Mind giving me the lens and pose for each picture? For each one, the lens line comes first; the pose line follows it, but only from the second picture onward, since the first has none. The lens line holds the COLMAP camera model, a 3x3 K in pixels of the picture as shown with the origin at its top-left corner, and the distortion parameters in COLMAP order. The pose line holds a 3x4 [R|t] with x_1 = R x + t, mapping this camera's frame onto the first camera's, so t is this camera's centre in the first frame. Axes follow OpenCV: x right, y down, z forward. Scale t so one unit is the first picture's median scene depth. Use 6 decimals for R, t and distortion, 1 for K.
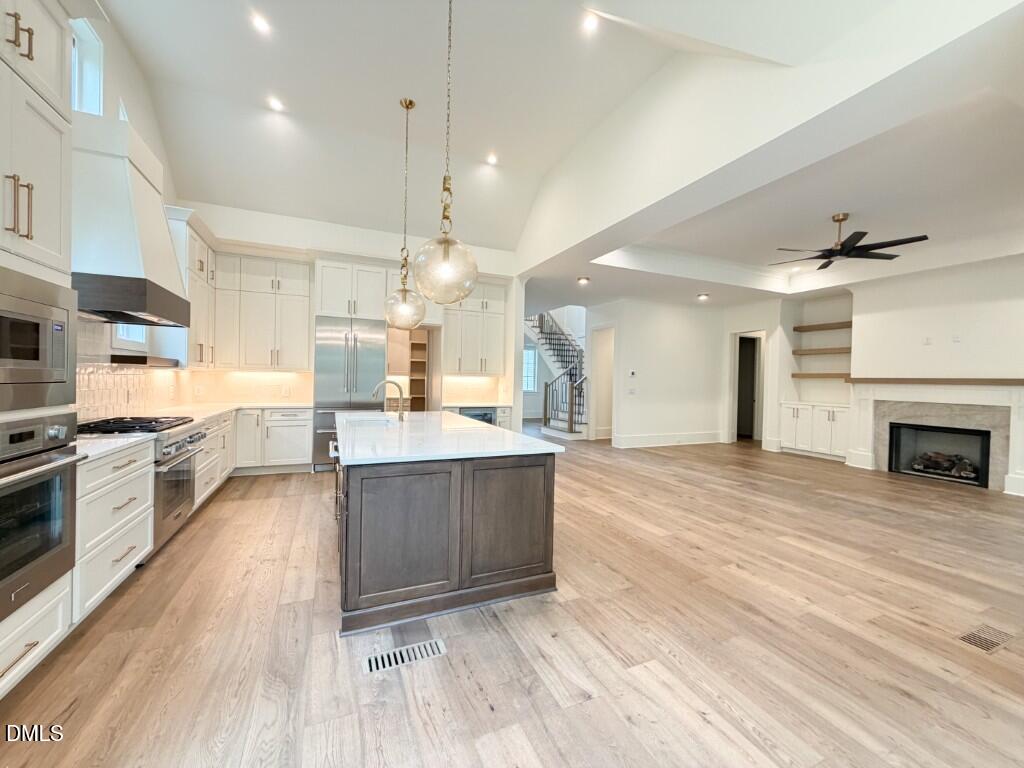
lens RADIAL K [[417.1, 0, 512.0], [0, 417.1, 384.0], [0, 0, 1]] dist [-0.000058, -0.000043]
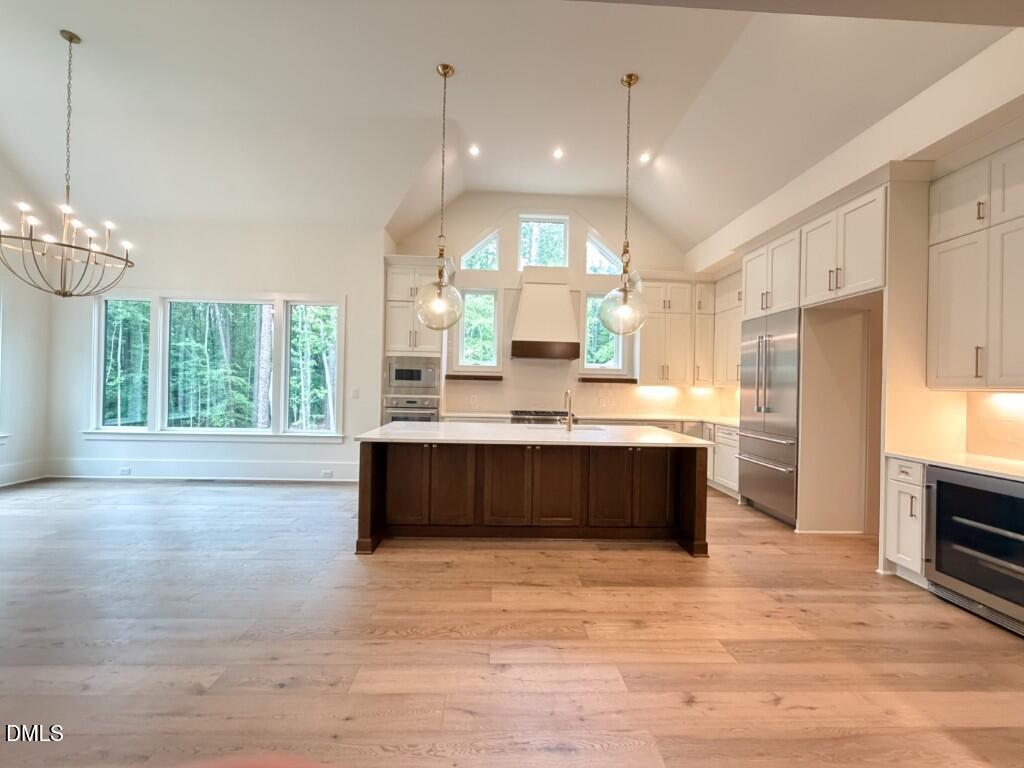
lens RADIAL K [[417.1, 0, 512.0], [0, 417.1, 384.0], [0, 0, 1]] dist [-0.000058, -0.000043]
pose [[-0.380660, -0.027964, -0.924292, 0.798785], [-0.038964, 0.999140, -0.014181, -0.005098], [0.923894, 0.030616, -0.381422, 1.388932]]
